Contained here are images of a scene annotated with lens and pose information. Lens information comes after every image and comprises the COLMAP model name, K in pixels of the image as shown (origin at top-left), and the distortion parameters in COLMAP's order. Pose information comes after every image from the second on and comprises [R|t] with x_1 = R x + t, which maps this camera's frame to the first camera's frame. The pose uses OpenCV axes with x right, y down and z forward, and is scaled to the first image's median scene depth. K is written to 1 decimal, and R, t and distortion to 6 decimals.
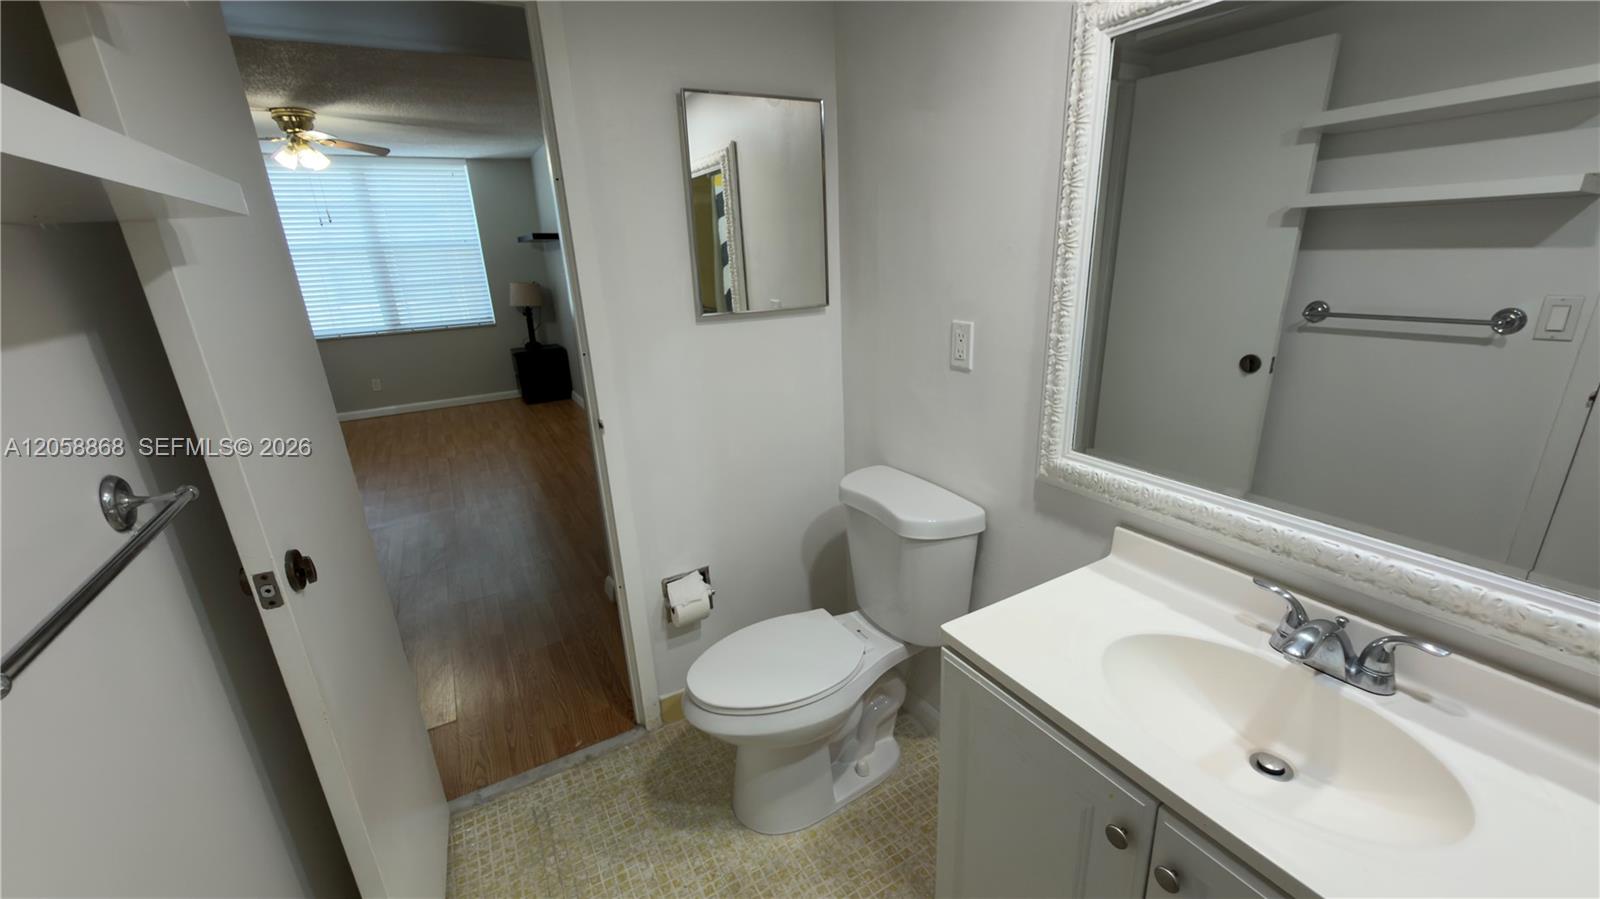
lens RADIAL K [[636.9, 0, 798.5], [0, 636.9, 450.8], [0, 0, 1]] dist [-0.000146, 0.000982]
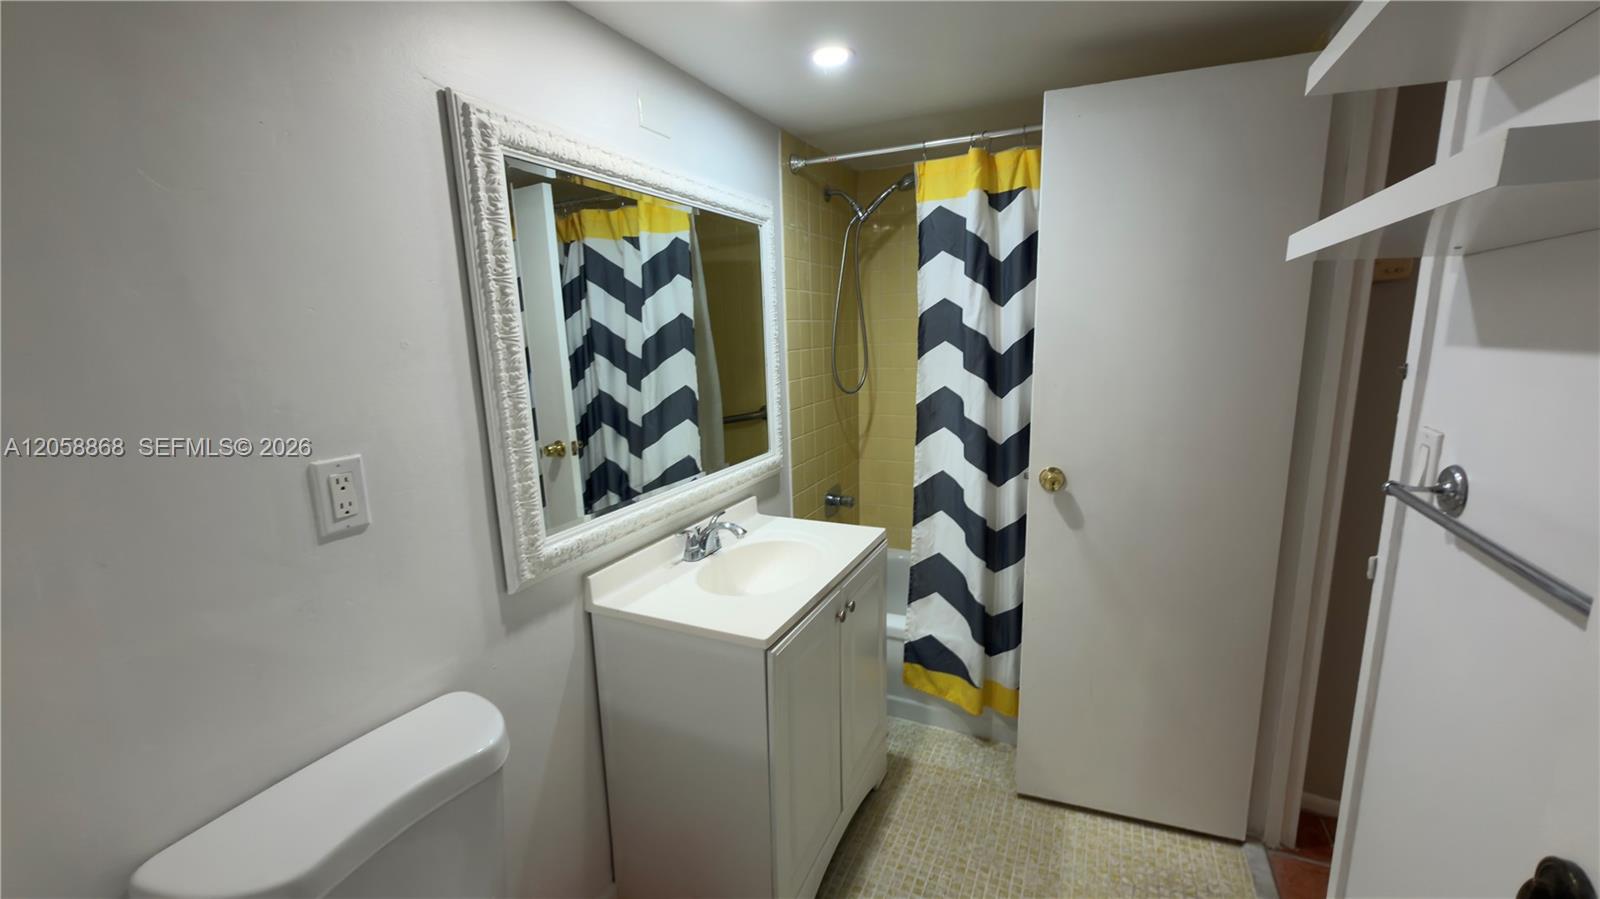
lens RADIAL K [[636.9, 0, 806.6], [0, 636.9, 453.5], [0, 0, 1]] dist [-0.000146, 0.000982]
pose [[-0.579375, -0.101431, 0.808725, -0.694590], [0.292829, 0.900074, 0.322673, -0.368977], [-0.760642, 0.423767, -0.491779, 1.285440]]
